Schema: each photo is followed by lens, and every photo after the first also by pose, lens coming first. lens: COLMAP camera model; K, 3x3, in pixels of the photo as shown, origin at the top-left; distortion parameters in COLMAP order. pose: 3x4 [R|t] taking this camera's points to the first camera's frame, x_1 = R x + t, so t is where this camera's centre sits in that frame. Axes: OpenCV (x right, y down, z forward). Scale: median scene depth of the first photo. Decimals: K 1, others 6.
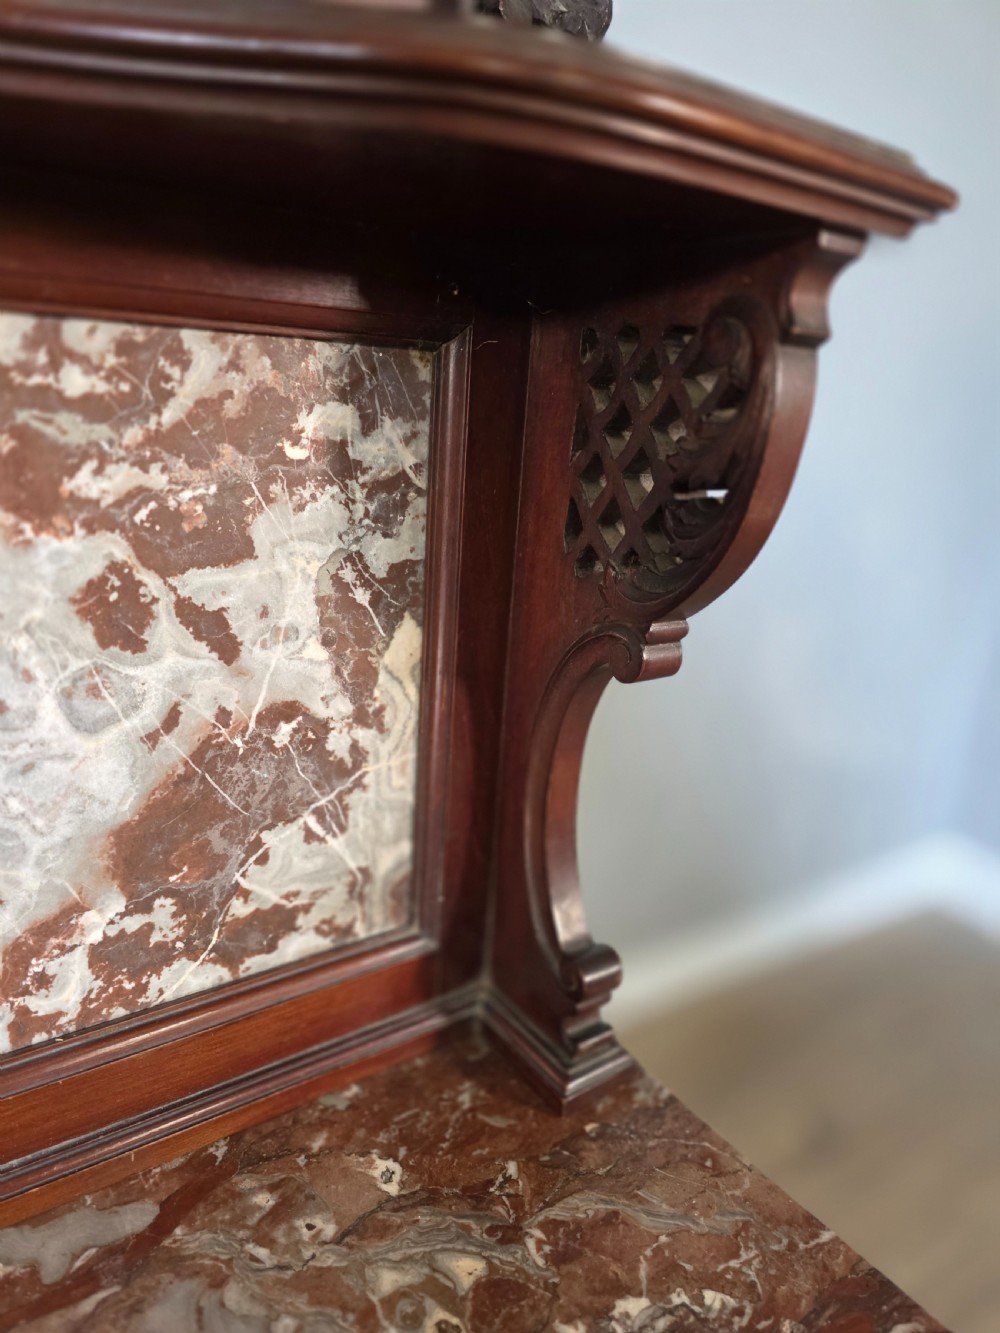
lens RADIAL K [[902.3, 0, 488.8], [0, 902.3, 675.8], [0, 0, 1]] dist [0.067344, -0.078317]
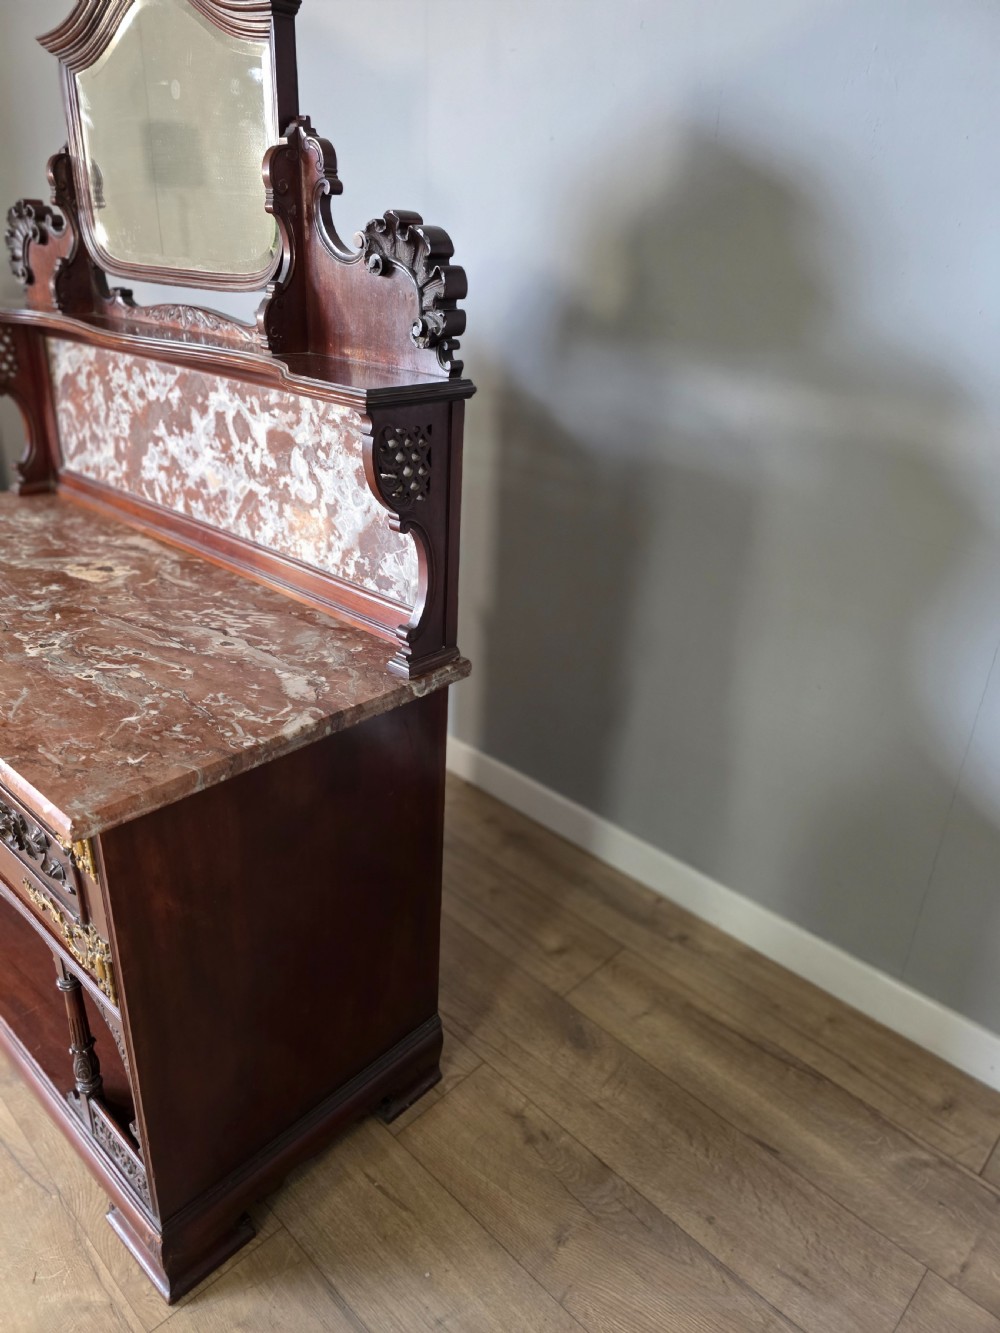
lens RADIAL K [[902.3, 0, 498.9], [0, 902.3, 659.7], [0, 0, 1]] dist [0.067344, -0.078317]
pose [[0.230865, 0.358734, -0.904440, 3.400648], [-0.319161, 0.906040, 0.277901, -0.603464], [0.919150, 0.224504, 0.323667, 0.405080]]
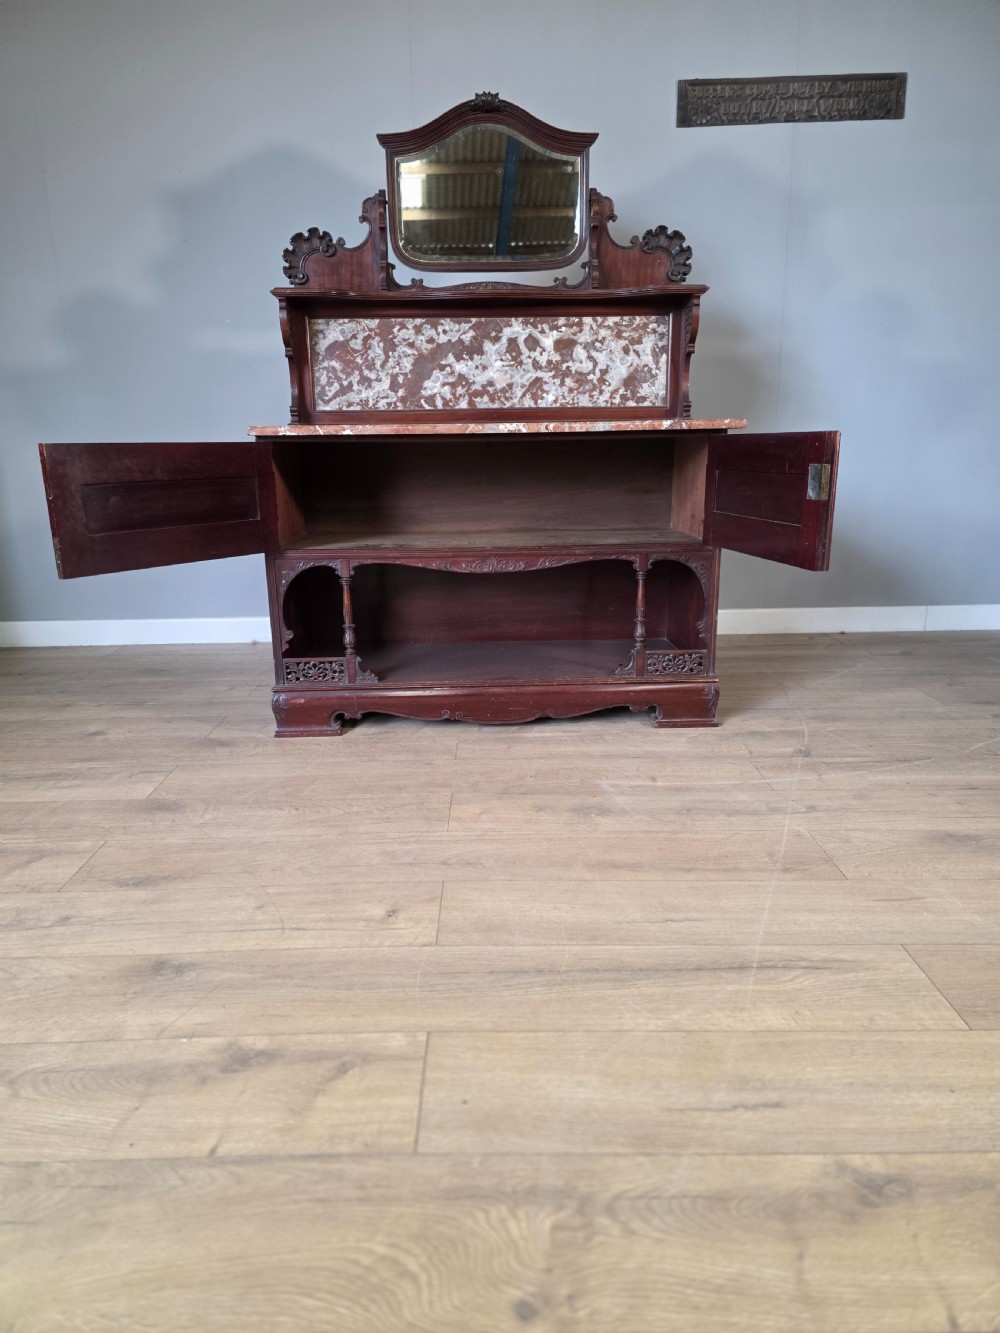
lens RADIAL K [[902.3, 0, 492.1], [0, 902.3, 671.6], [0, 0, 1]] dist [0.067344, -0.078317]
pose [[0.839311, 0.055608, -0.540800, 3.120251], [-0.094680, 0.994505, -0.044681, 3.220480], [0.535344, 0.088704, 0.839963, -6.185269]]
